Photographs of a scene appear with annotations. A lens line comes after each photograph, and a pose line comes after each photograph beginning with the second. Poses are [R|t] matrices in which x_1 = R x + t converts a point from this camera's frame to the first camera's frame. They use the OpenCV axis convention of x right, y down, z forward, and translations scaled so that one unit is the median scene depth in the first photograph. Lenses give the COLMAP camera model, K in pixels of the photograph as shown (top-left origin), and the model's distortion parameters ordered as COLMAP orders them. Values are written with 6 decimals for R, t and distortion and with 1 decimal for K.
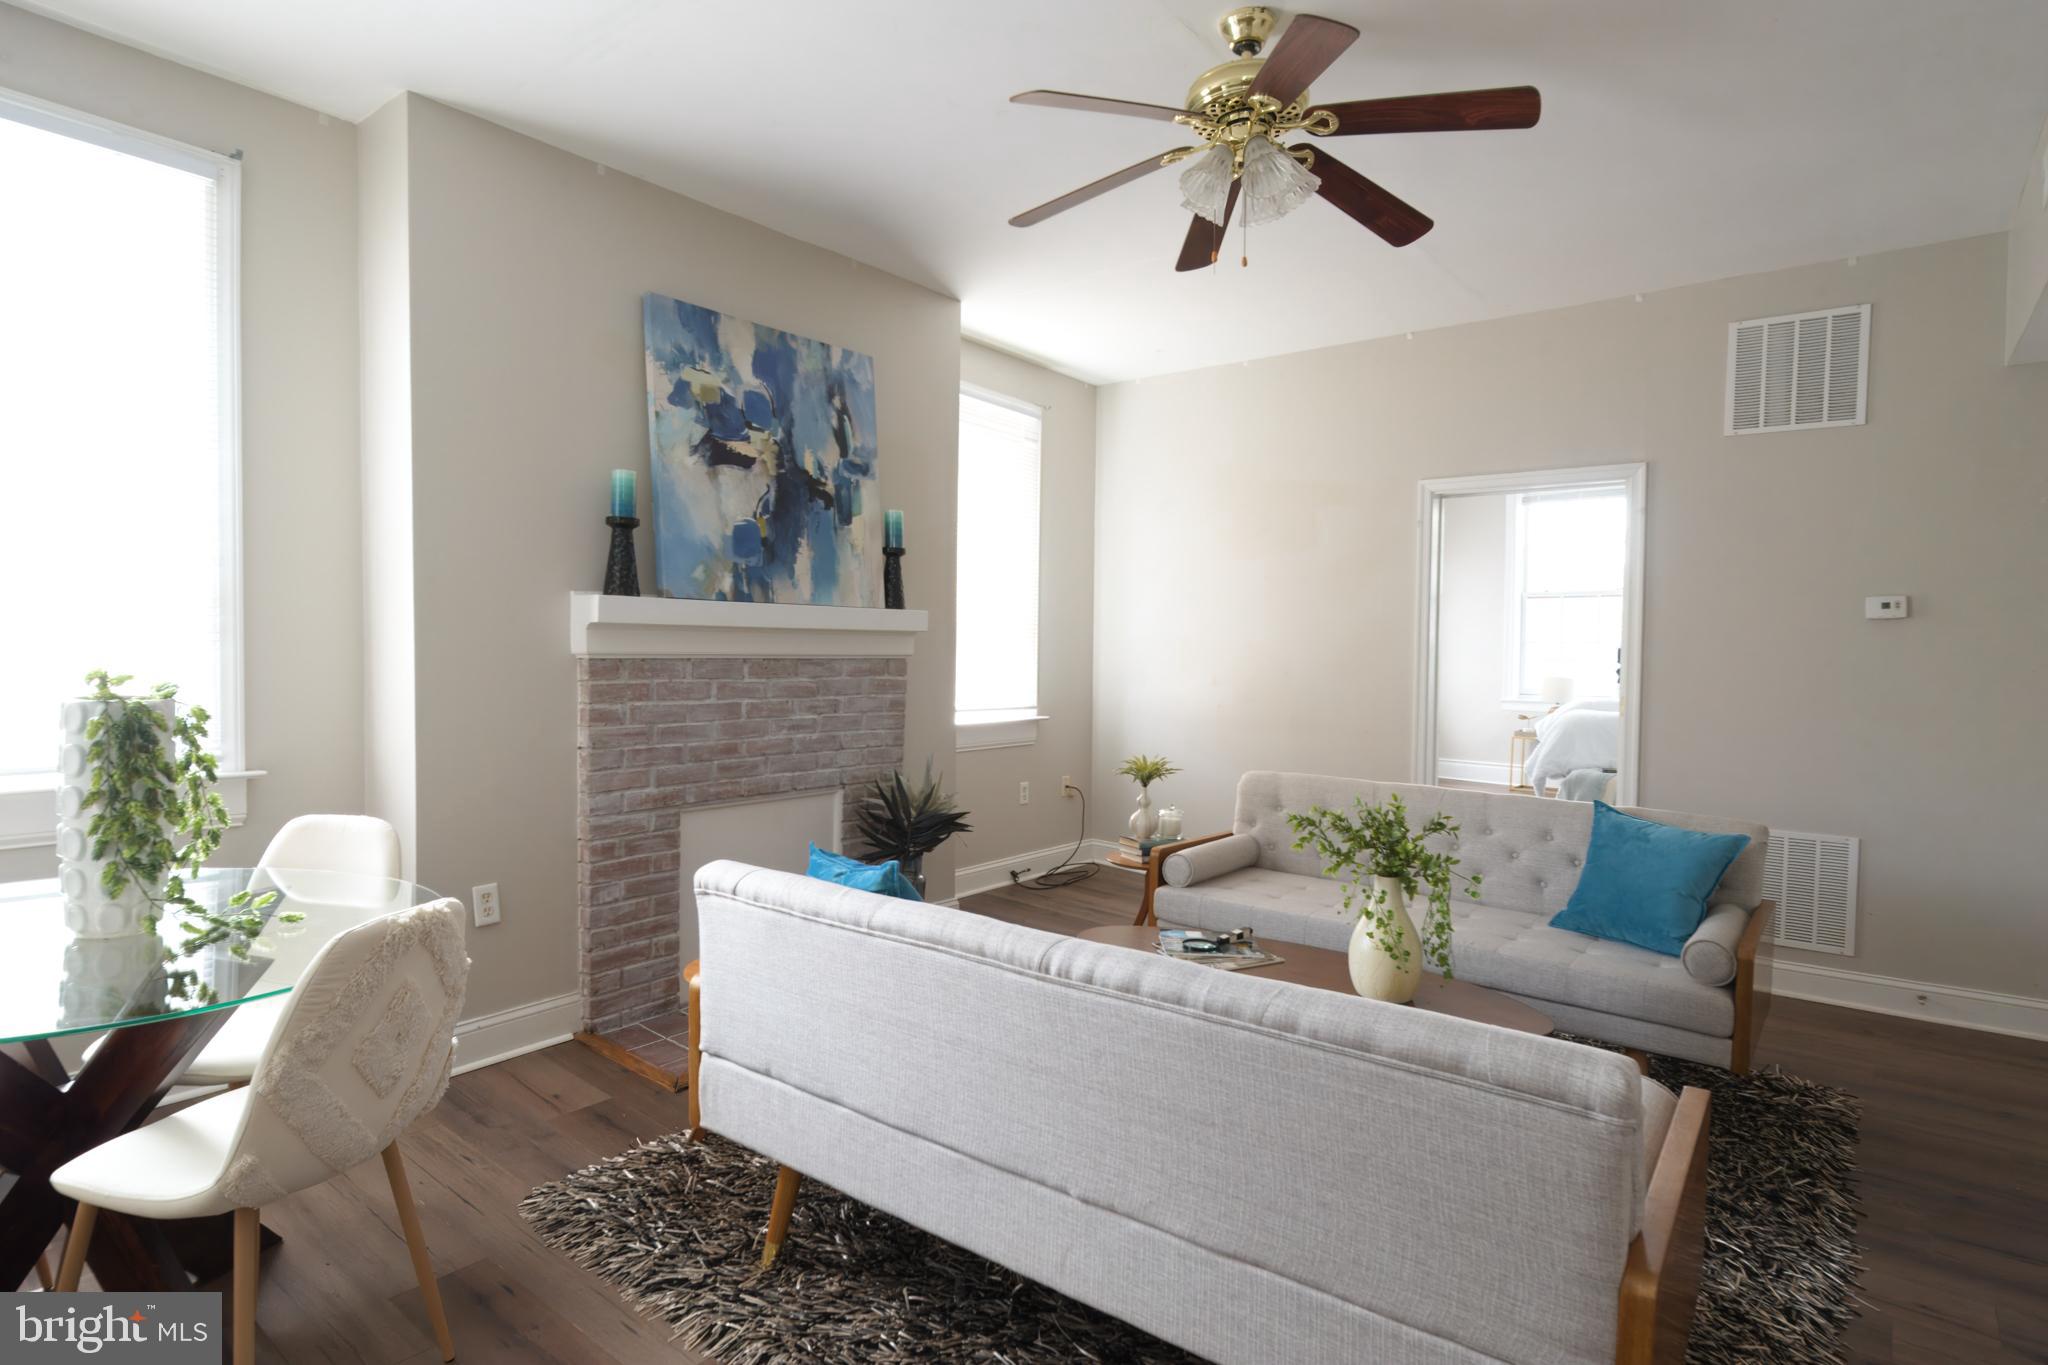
lens RADIAL K [[1096.8, 0, 1028.0], [0, 1096.8, 681.3], [0, 0, 1]] dist [-0.002093, 0.001669]
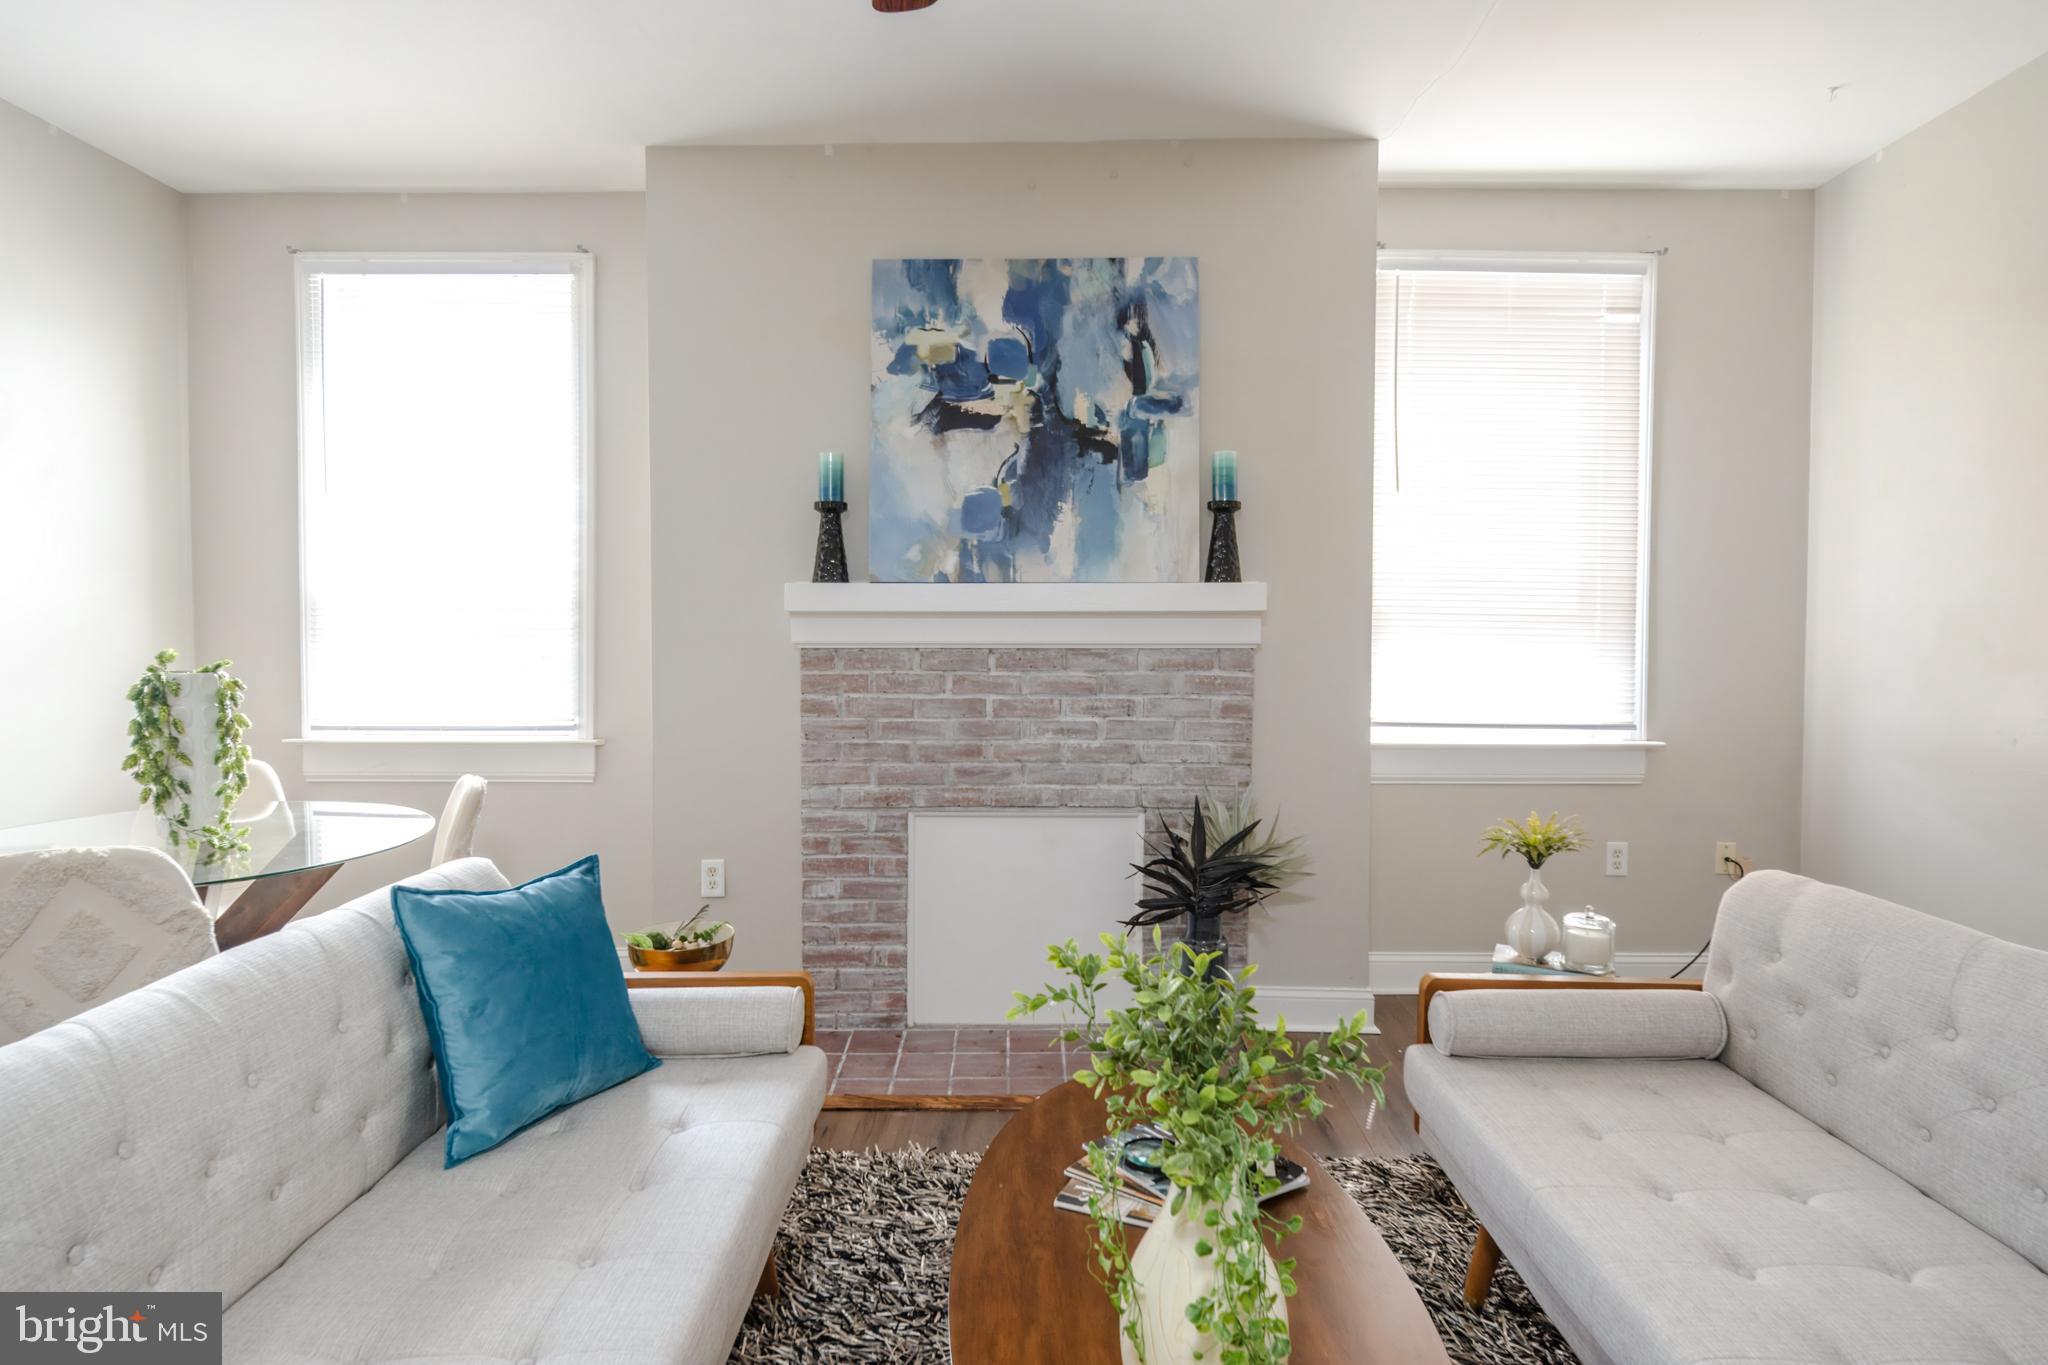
lens RADIAL K [[1096.8, 0, 1024.4], [0, 1096.8, 680.2], [0, 0, 1]] dist [-0.002093, 0.001669]
pose [[0.600744, 0.012579, -0.799342, 0.483135], [-0.017969, 0.999836, 0.002230, 0.002263], [0.799239, 0.013024, 0.600872, 0.531545]]
